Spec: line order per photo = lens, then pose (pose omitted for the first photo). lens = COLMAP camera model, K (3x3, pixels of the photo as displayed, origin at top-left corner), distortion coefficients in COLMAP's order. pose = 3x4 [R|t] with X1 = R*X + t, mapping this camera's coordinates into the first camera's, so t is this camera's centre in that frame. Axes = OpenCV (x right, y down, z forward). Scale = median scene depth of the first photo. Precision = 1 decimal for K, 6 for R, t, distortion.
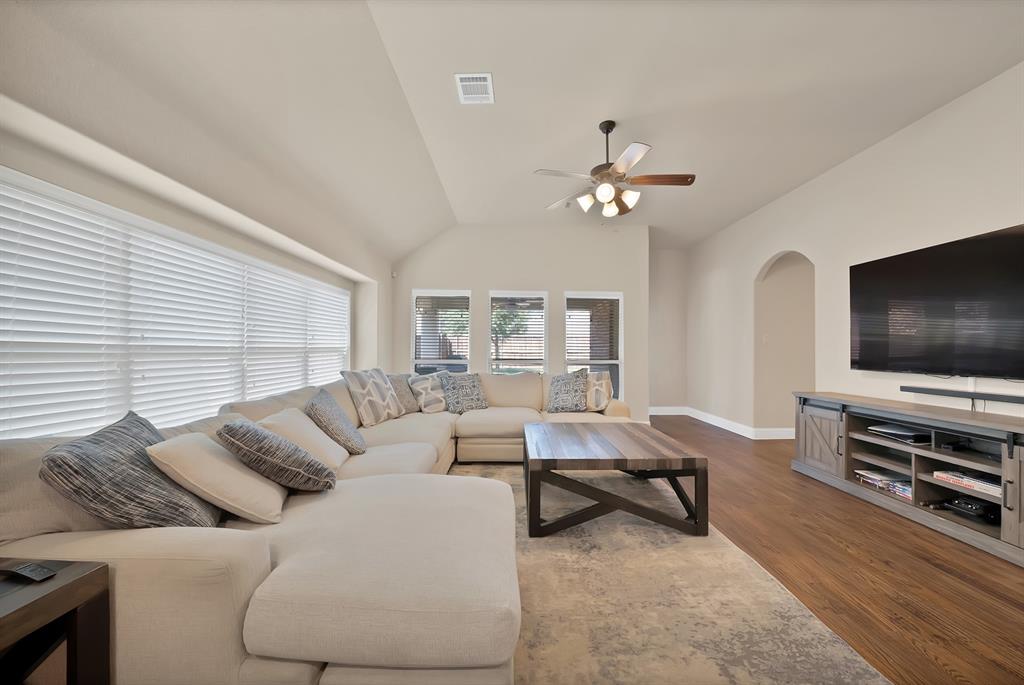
lens RADIAL K [[363.6, 0, 507.2], [0, 363.6, 345.5], [0, 0, 1]] dist [-0.026230, 0.003634]
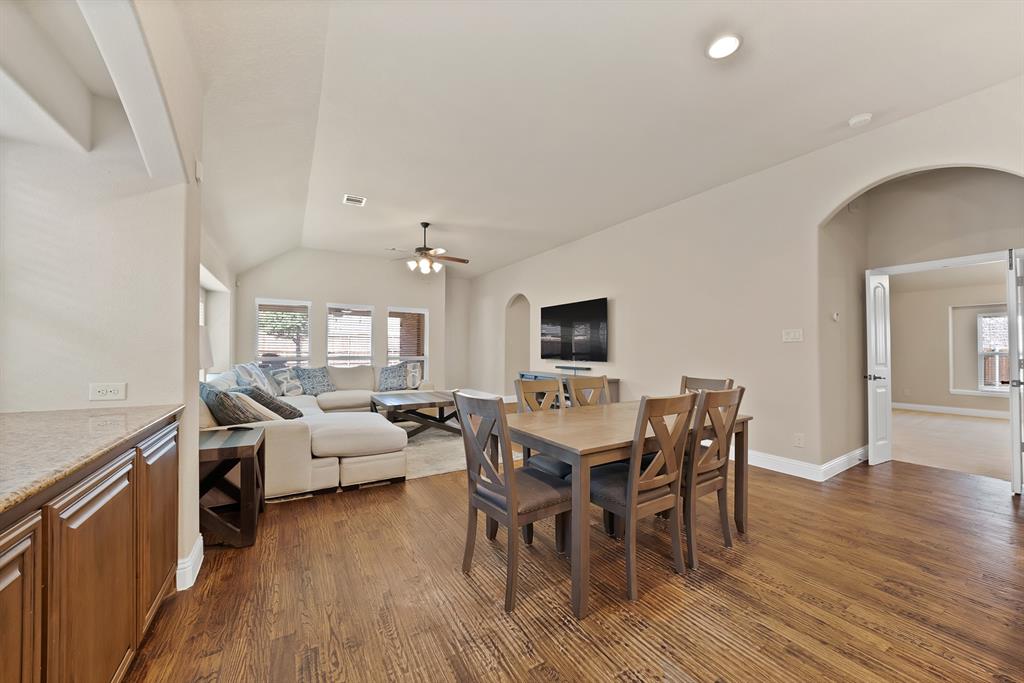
lens RADIAL K [[373.5, 0, 510.5], [0, 373.5, 346.7], [0, 0, 1]] dist [-0.029405, 0.004597]
pose [[0.853359, 0.002899, 0.521316, -0.236201], [-0.006420, 0.999967, 0.004947, -0.009865], [-0.521284, -0.007568, 0.853350, -0.593865]]
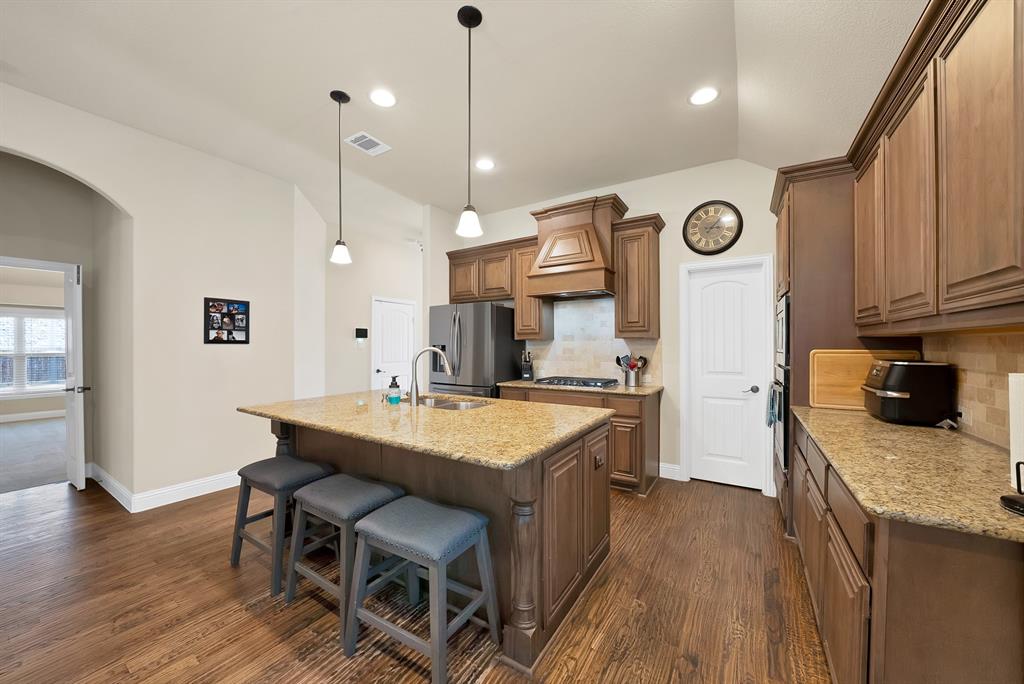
lens RADIAL K [[369.2, 0, 514.0], [0, 369.2, 345.5], [0, 0, 1]] dist [-0.023378, 0.000143]
pose [[-0.847164, -0.004154, 0.531316, -0.207498], [-0.009917, 0.999919, -0.007994, -0.040332], [-0.531239, -0.012041, -0.847136, -0.341027]]
